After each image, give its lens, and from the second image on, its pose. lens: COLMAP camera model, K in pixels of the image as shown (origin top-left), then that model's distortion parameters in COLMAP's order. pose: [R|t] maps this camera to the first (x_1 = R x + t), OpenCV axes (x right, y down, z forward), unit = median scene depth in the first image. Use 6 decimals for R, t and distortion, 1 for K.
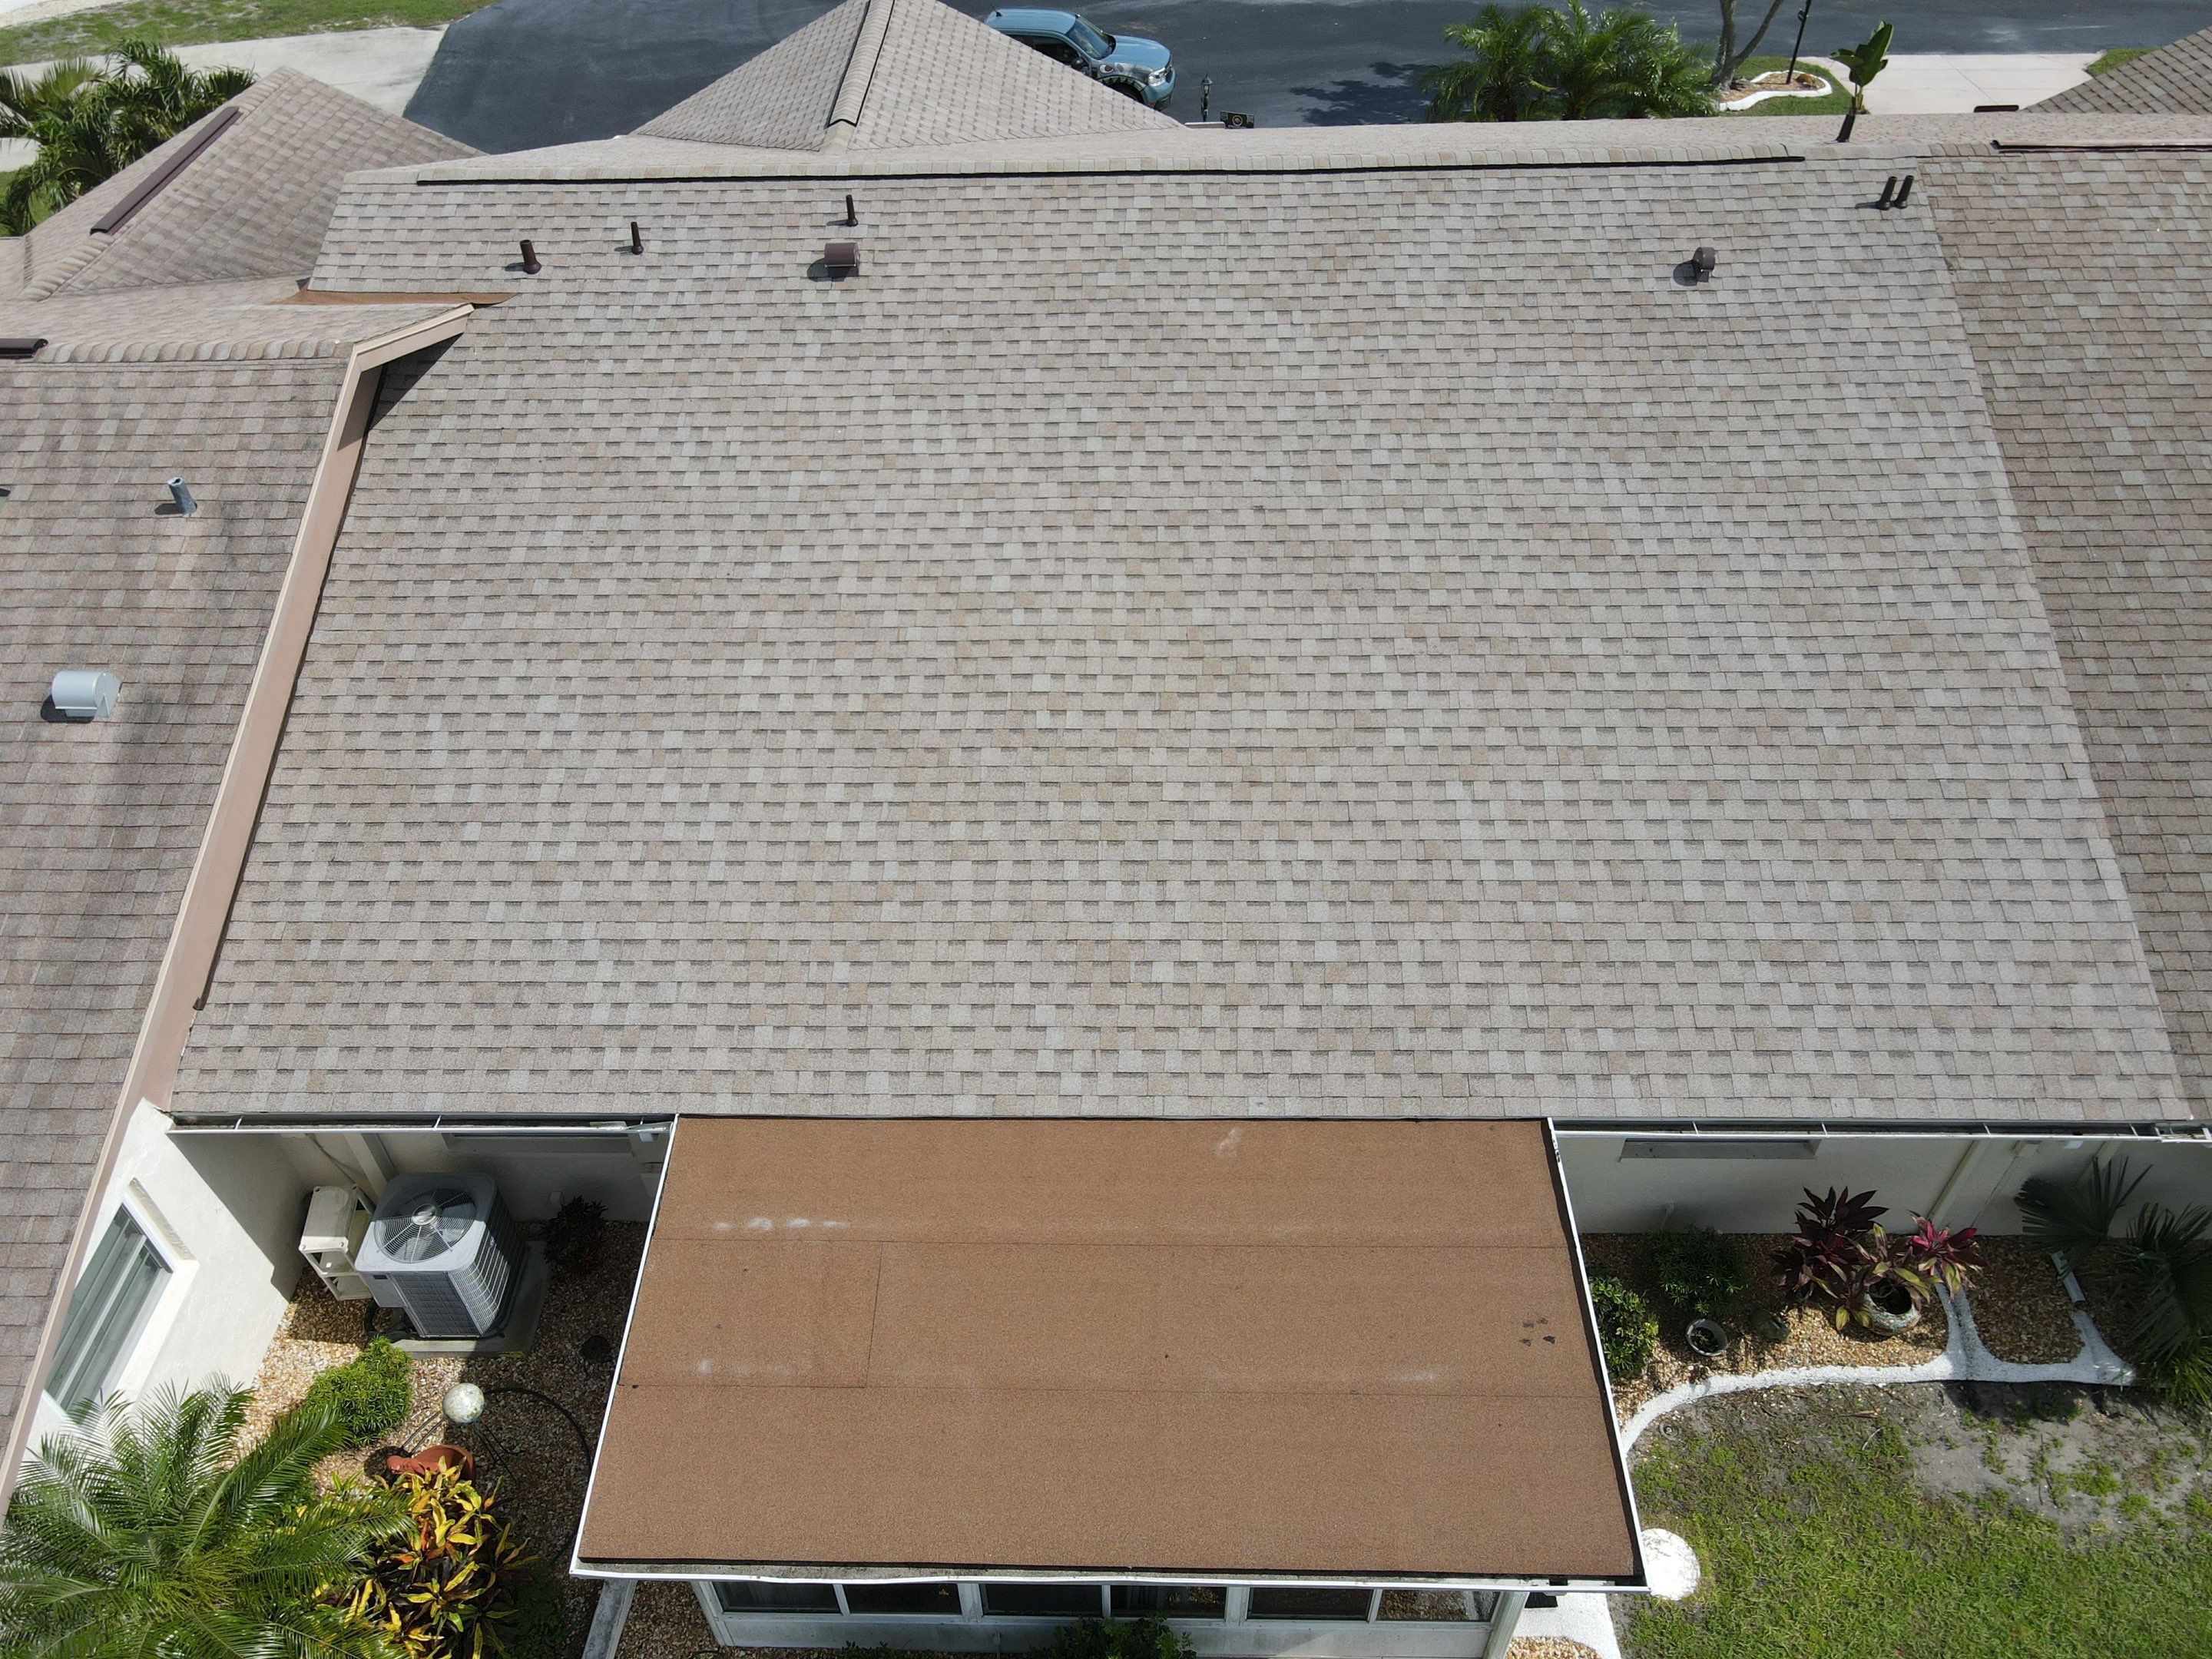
lens RADIAL K [[1570.4, 0, 1074.1], [0, 1570.4, 814.1], [0, 0, 1]] dist [-0.001718, -0.000647]
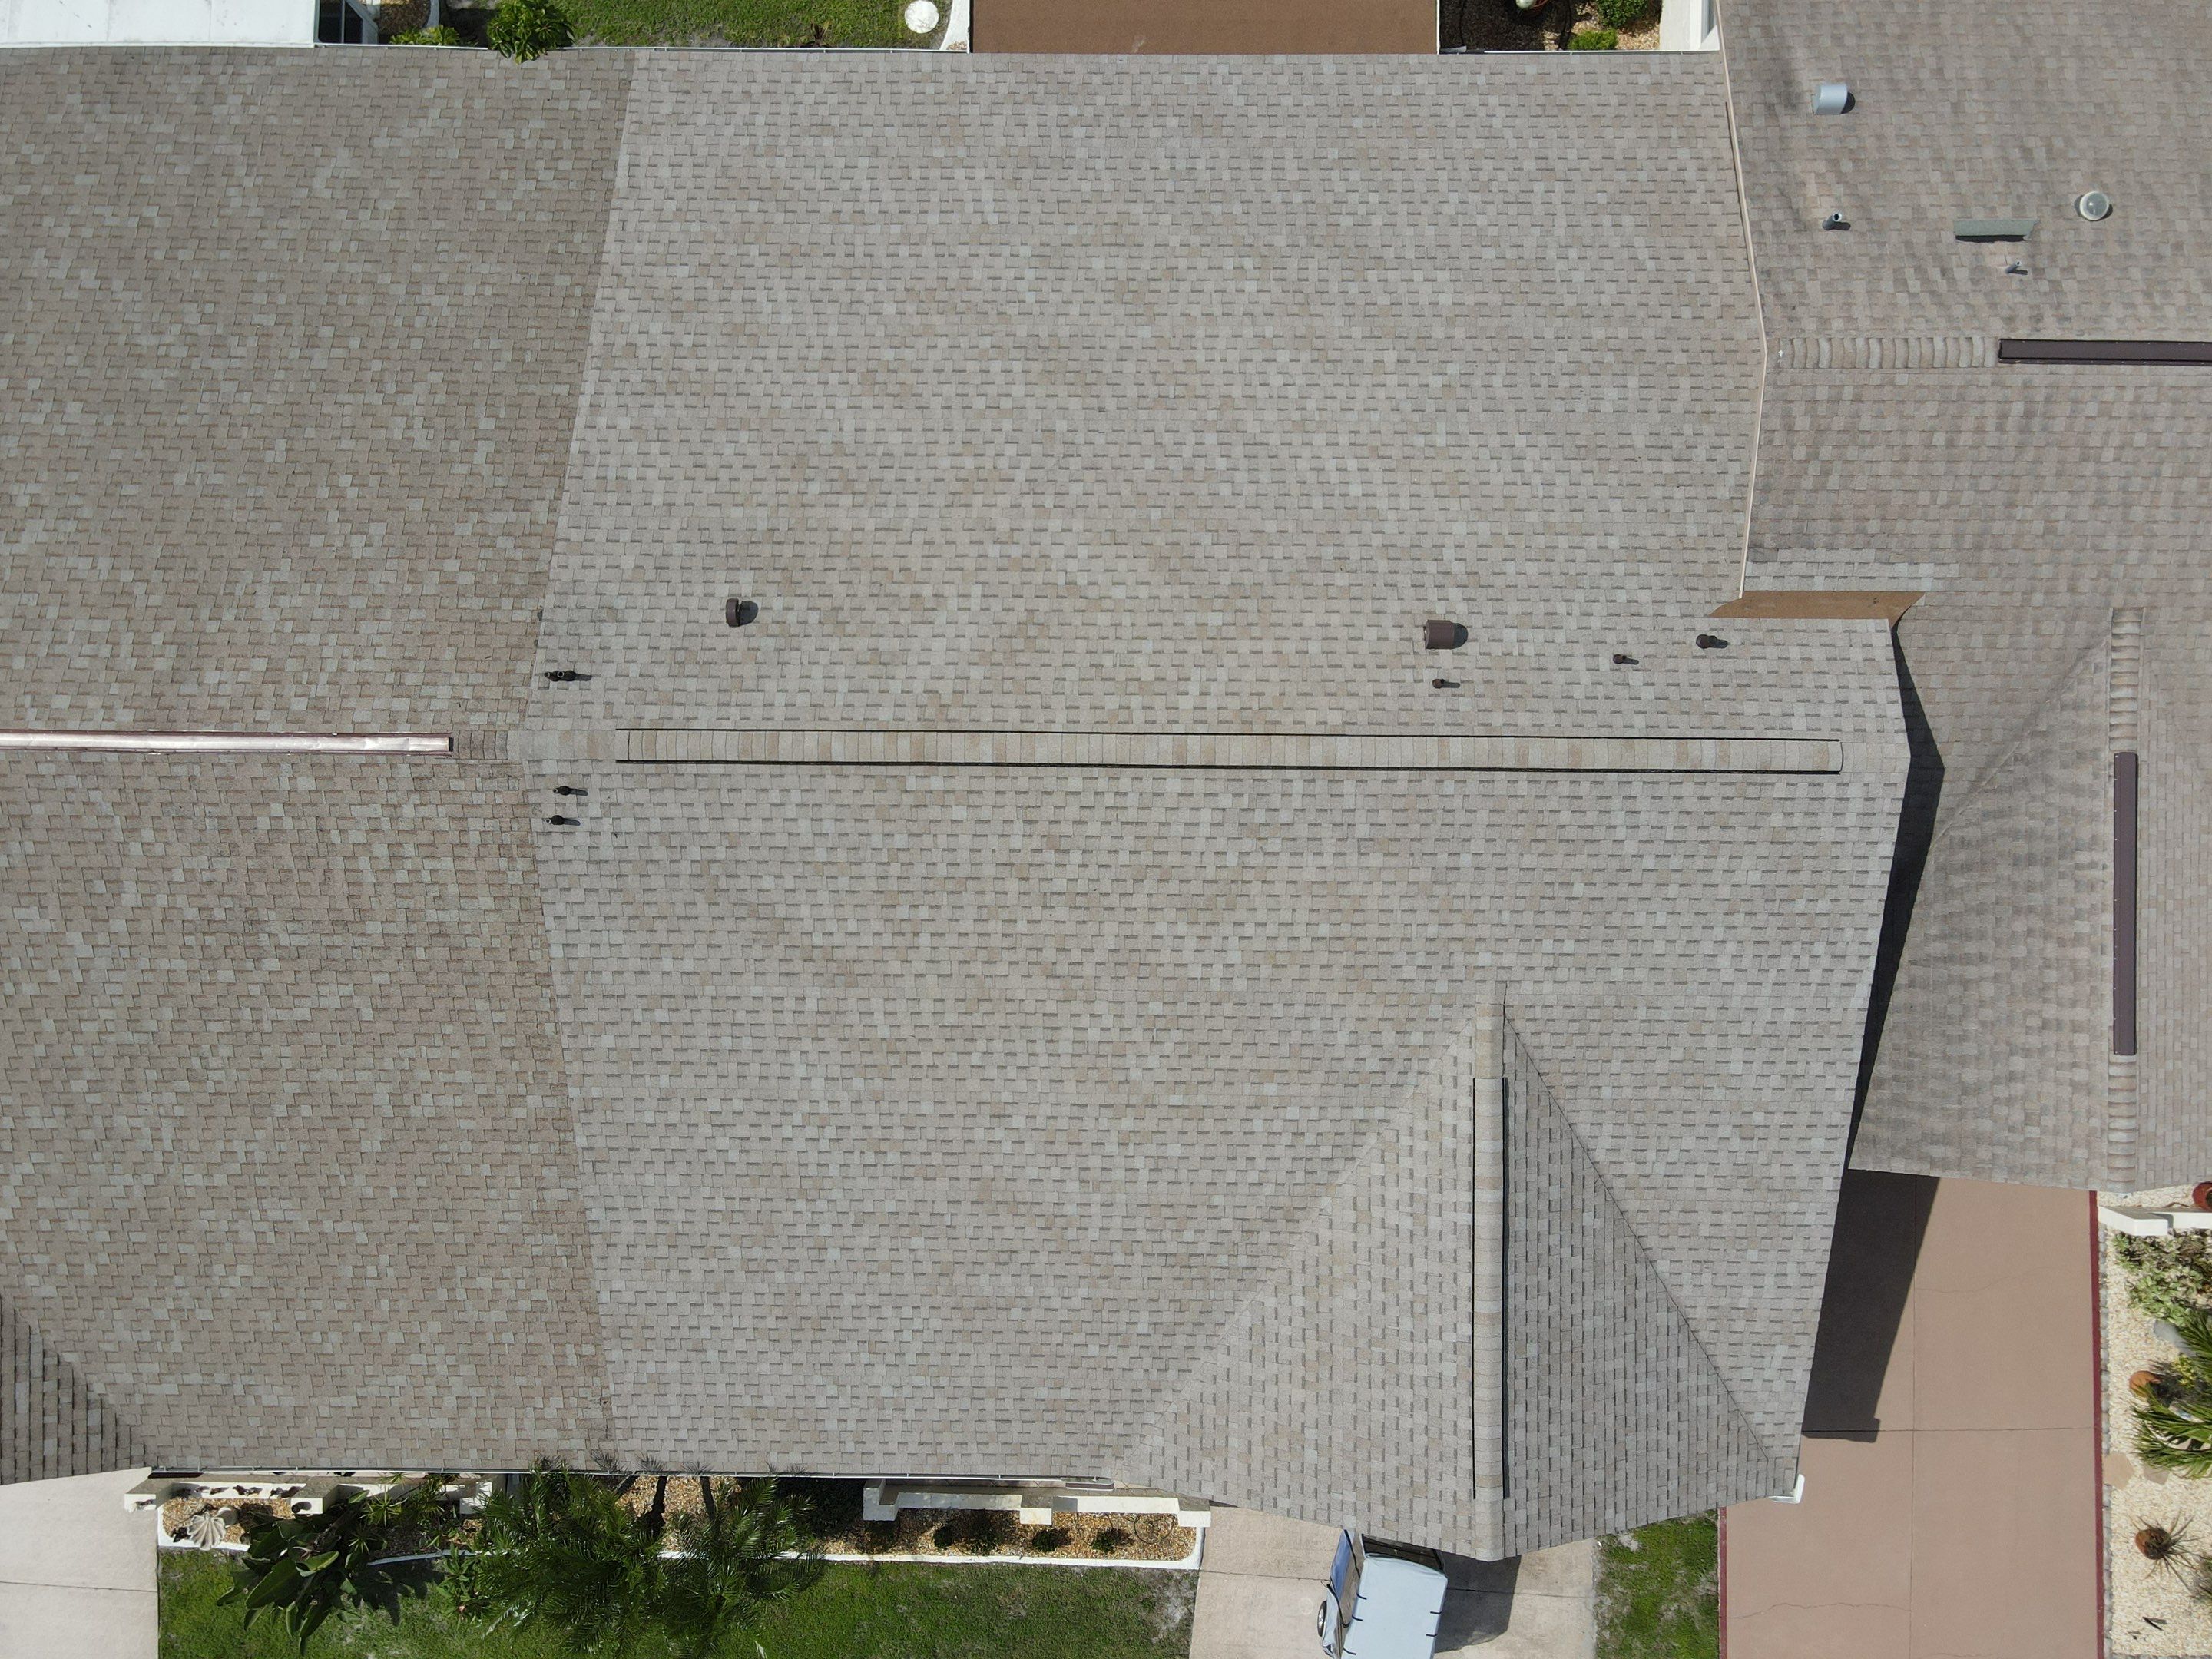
lens RADIAL K [[1639.3, 0, 1068.6], [0, 1639.3, 822.8], [0, 0, 1]] dist [0.009193, -0.008556]
pose [[-0.998759, 0.016092, 0.047130, 0.088680], [0.023215, -0.686813, 0.726463, -1.593683], [0.044060, 0.726656, 0.685587, 0.277518]]
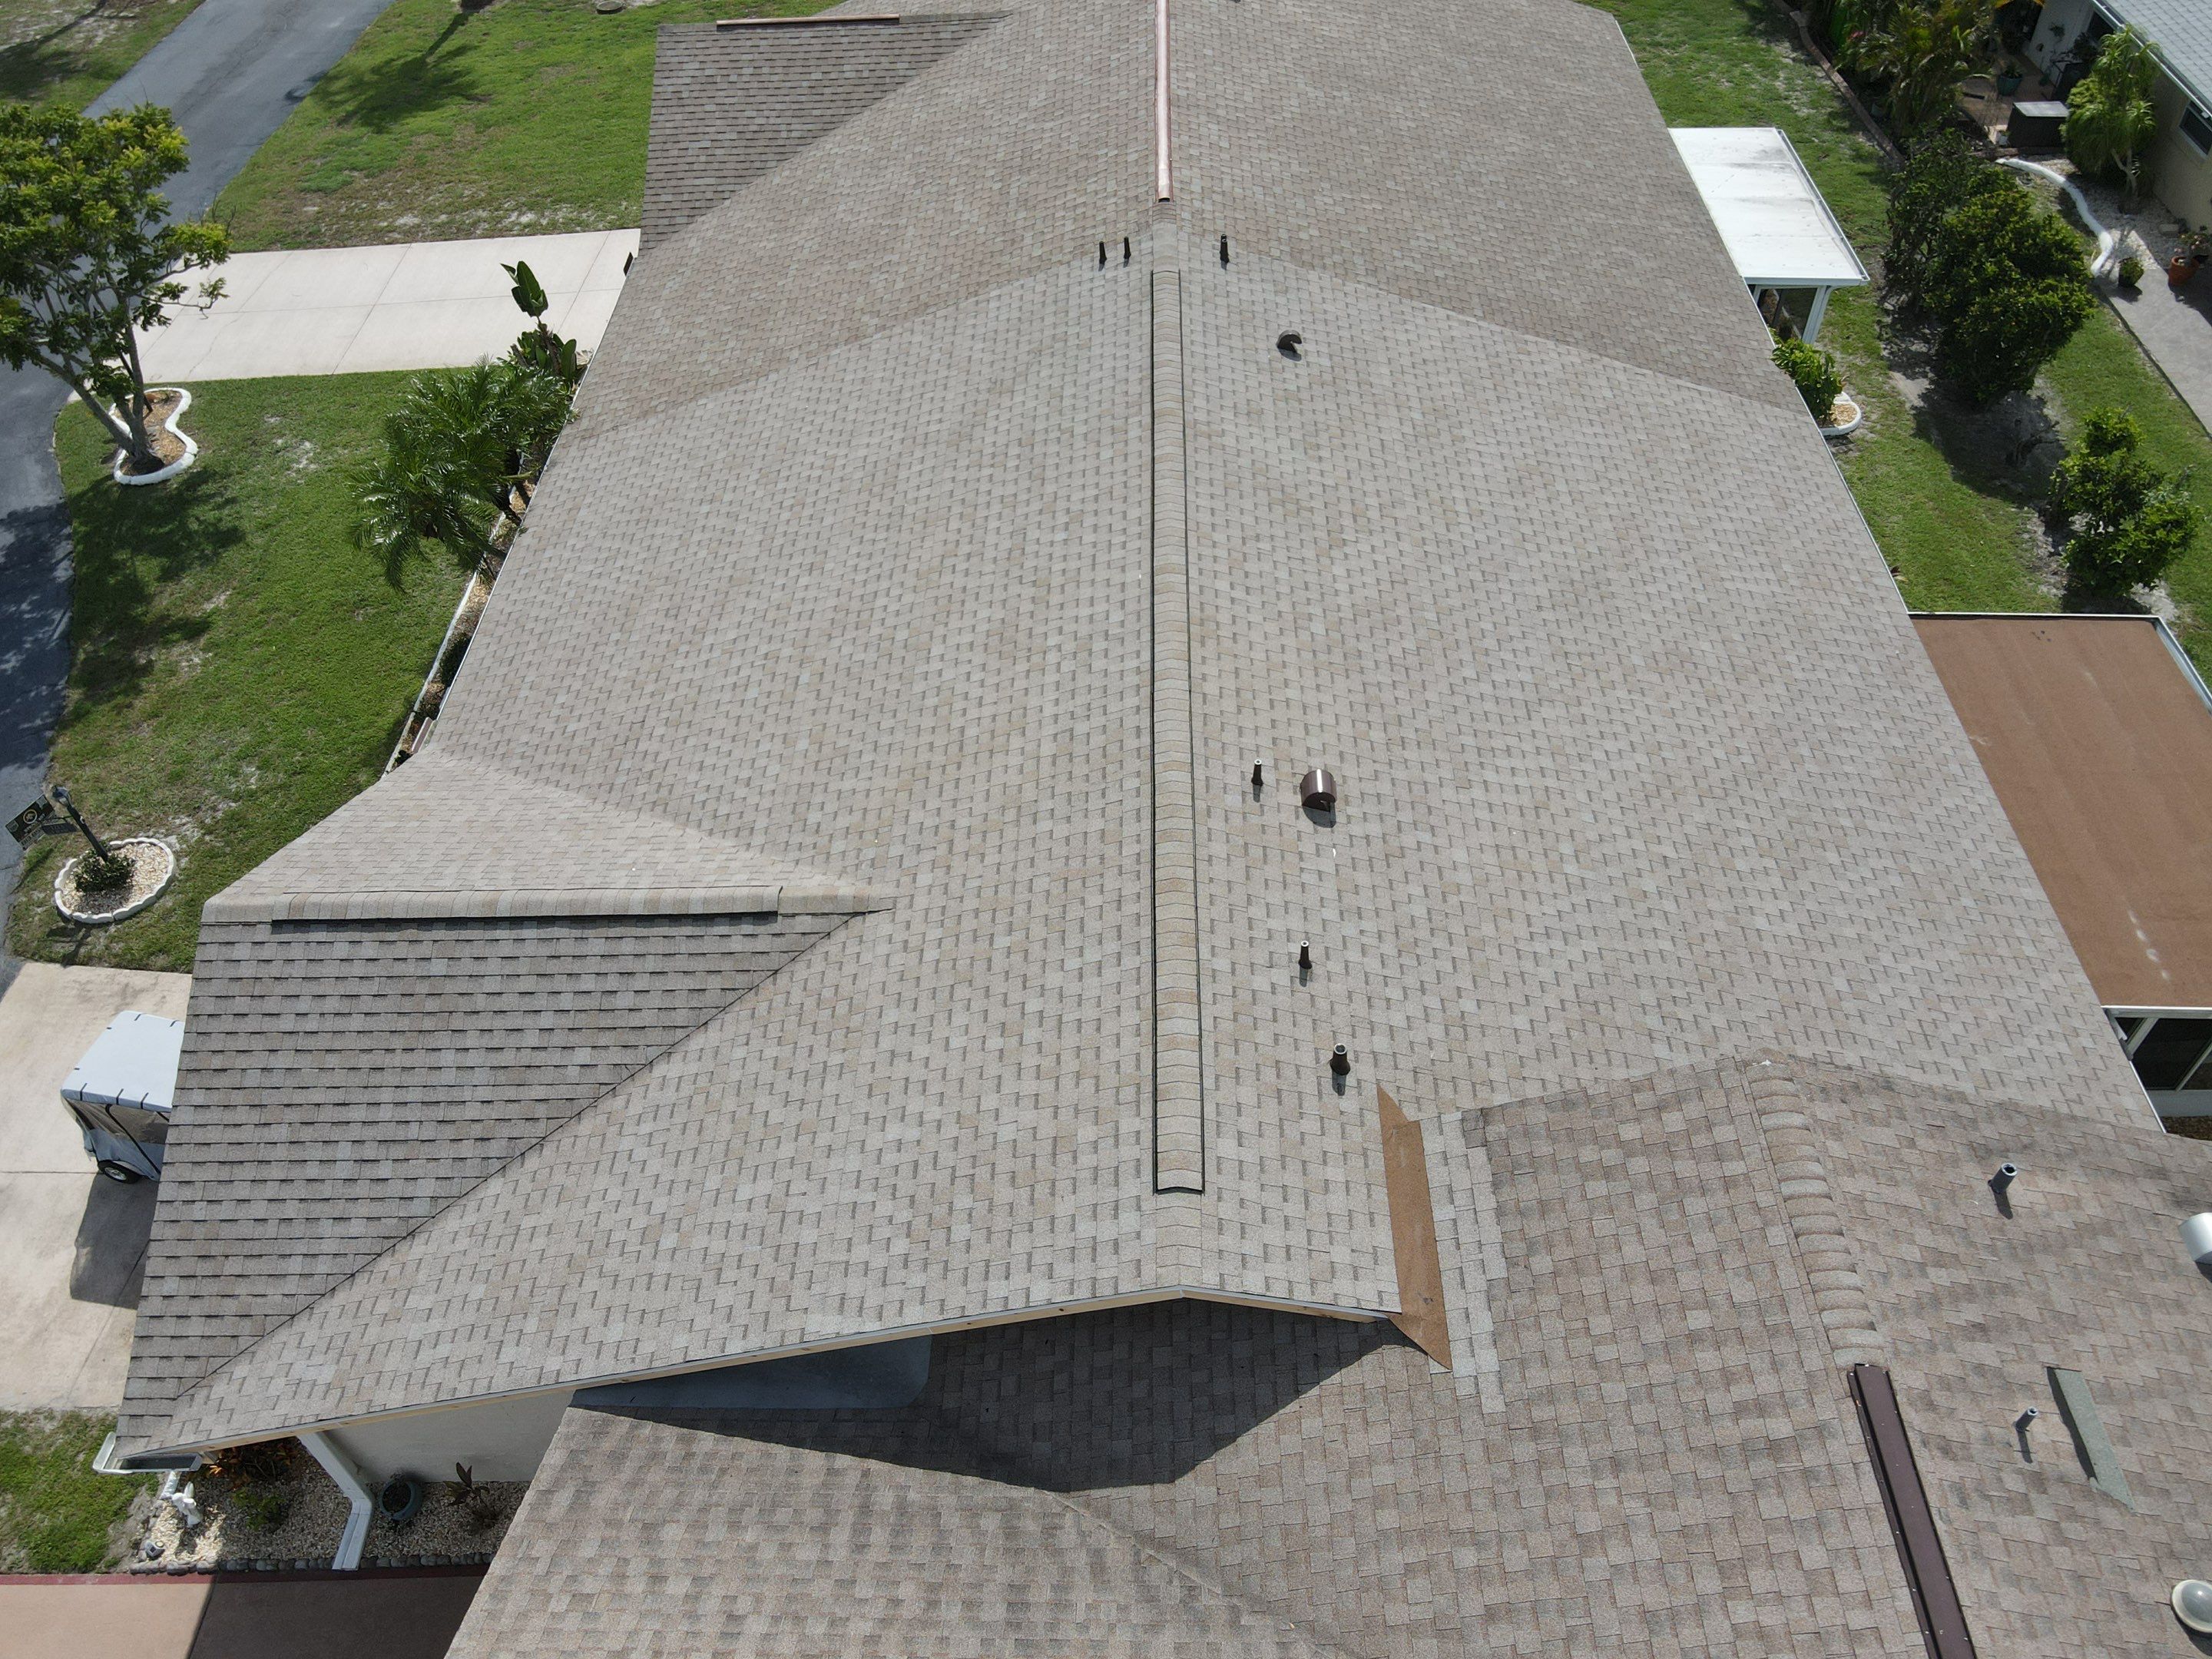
lens RADIAL K [[1629.9, 0, 1081.9], [0, 1629.9, 821.3], [0, 0, 1]] dist [0.010312, 0.005324]
pose [[0.003308, -0.707704, 0.706501, -1.032647], [0.728659, 0.485572, 0.482986, -1.104734], [-0.684869, 0.513200, 0.517281, 0.682387]]
